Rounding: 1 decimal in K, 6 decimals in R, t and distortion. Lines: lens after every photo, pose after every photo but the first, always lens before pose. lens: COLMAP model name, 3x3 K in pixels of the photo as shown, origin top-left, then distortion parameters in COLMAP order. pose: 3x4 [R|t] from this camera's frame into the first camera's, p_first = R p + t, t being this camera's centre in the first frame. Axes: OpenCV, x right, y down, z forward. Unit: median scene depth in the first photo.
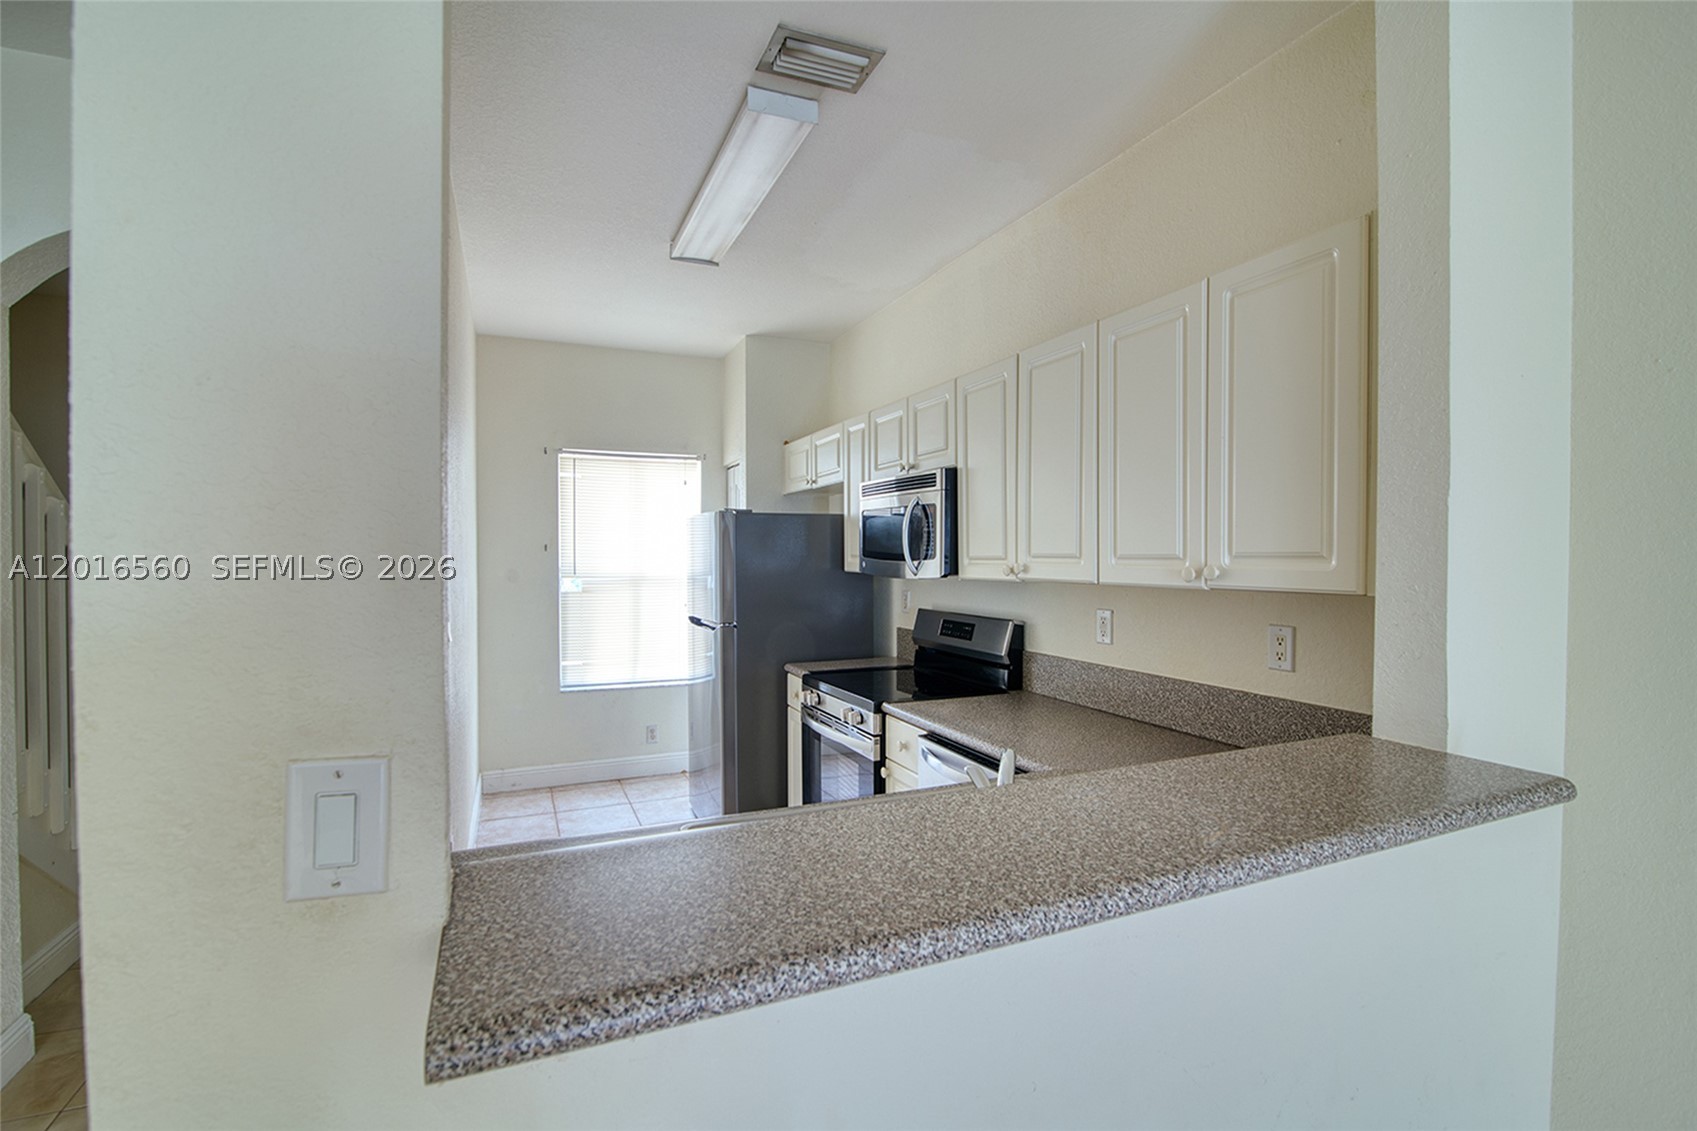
lens RADIAL K [[782.1, 0, 839.8], [0, 782.1, 563.1], [0, 0, 1]] dist [-0.020128, 0.000612]
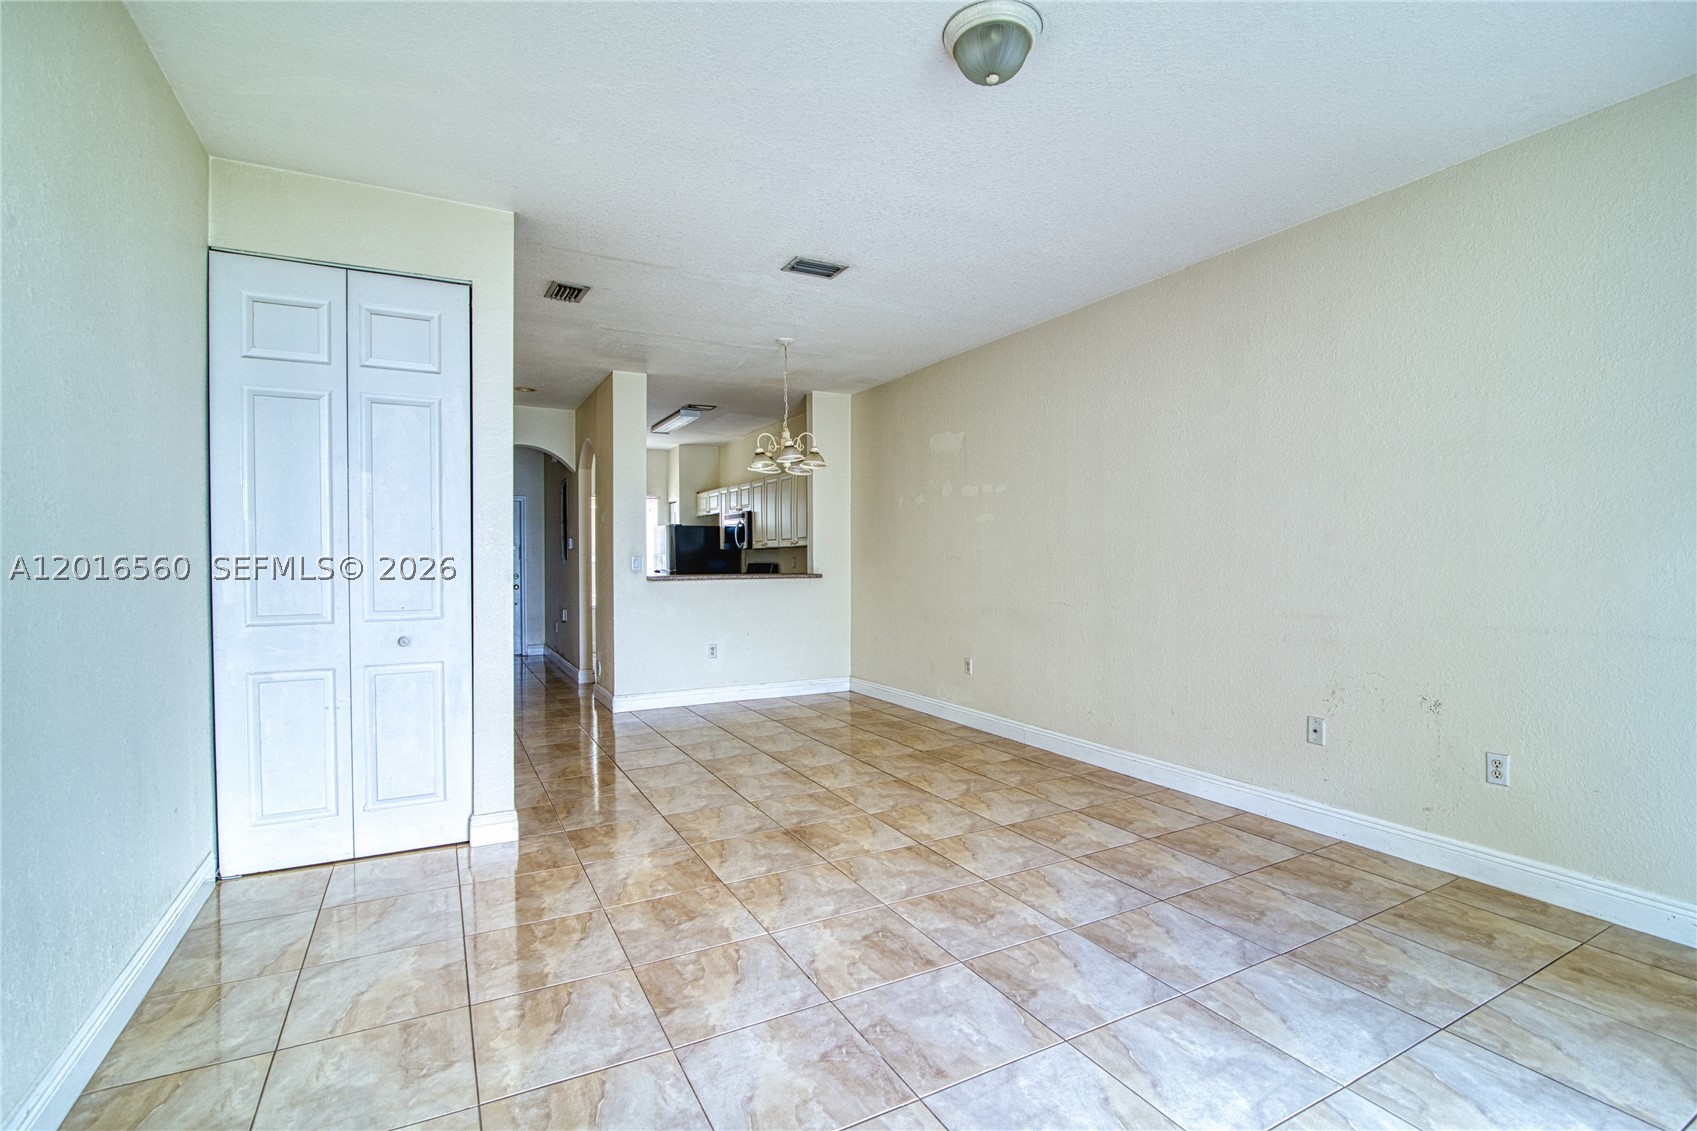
lens RADIAL K [[782.1, 0, 845.1], [0, 782.1, 564.1], [0, 0, 1]] dist [-0.020128, 0.000612]
pose [[0.995992, 0.000219, 0.089438, 0.206483], [0.000254, 0.999986, -0.005273, 0.080836], [-0.089438, 0.005275, 0.995978, -1.720513]]
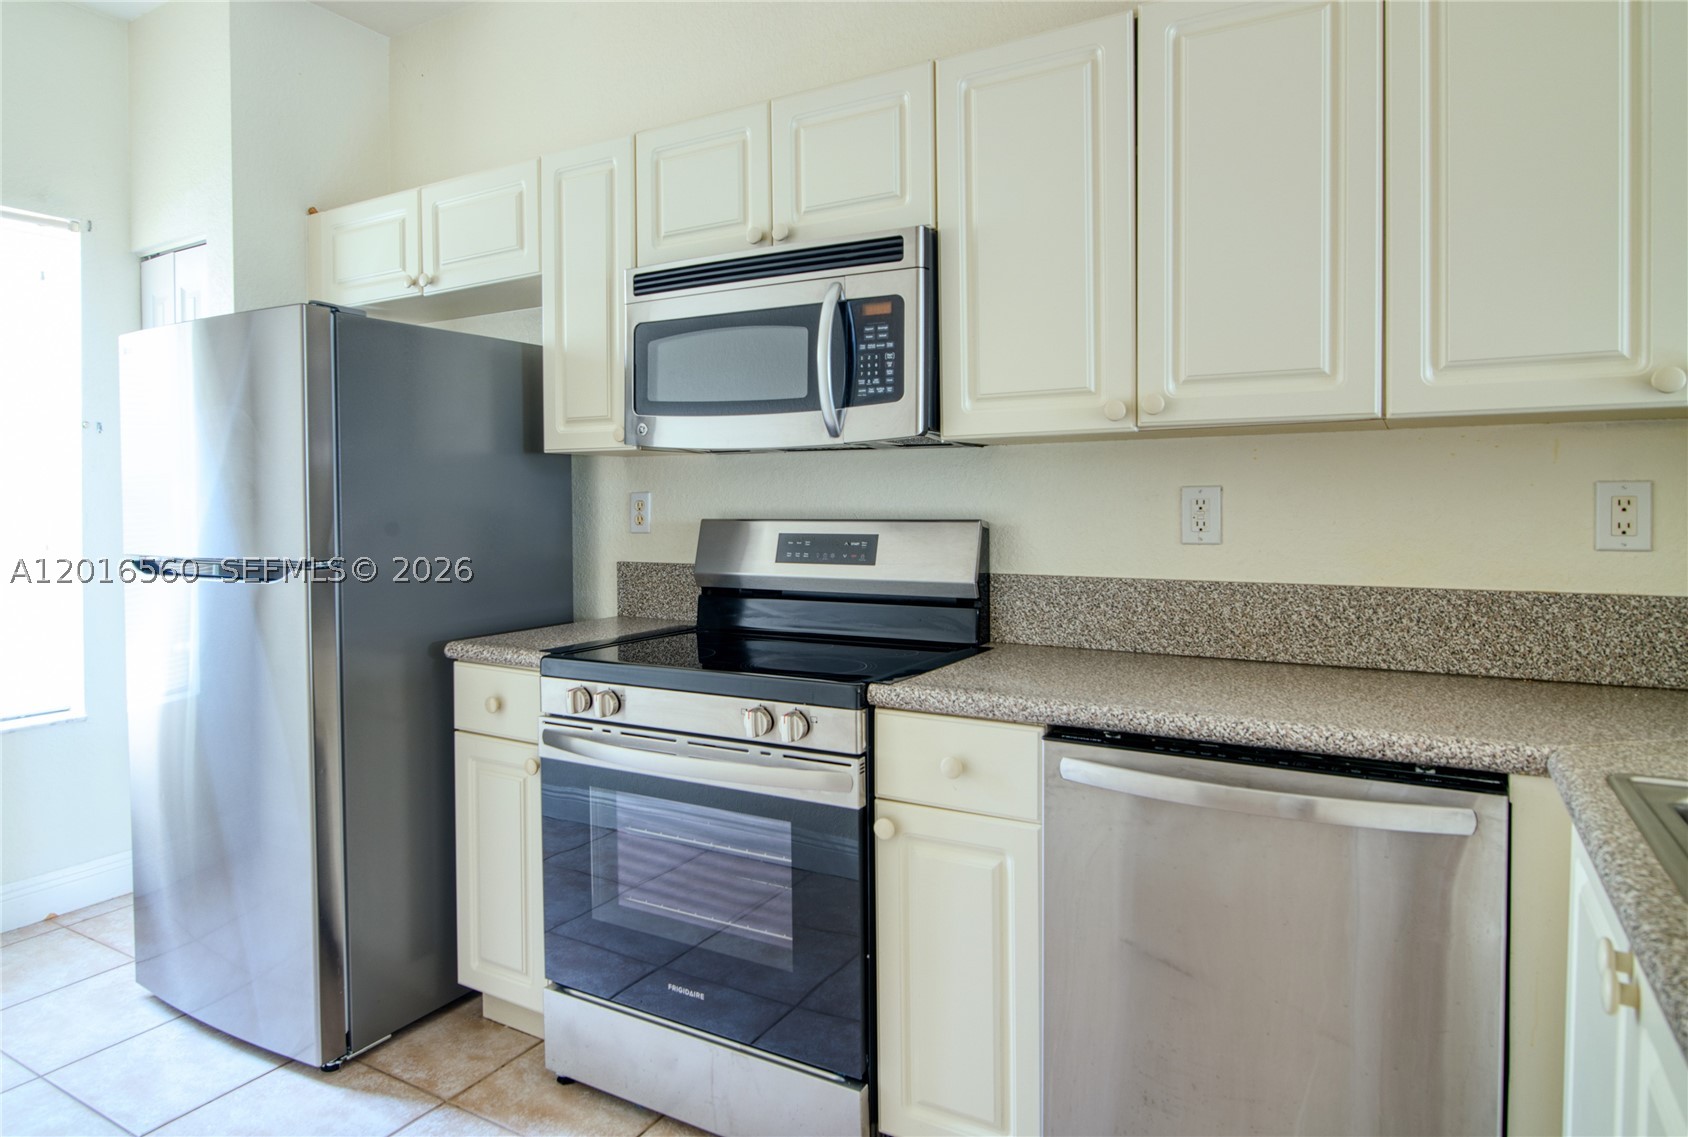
lens RADIAL K [[1060.6, 0, 746.2], [0, 1060.6, 517.3], [0, 0, 1]] dist [-0.006502, -0.002439]
pose [[0.829387, -0.016520, 0.558431, -0.313074], [0.014491, 0.999863, 0.008057, 0.056455], [-0.558487, 0.001410, 0.829512, 0.414265]]
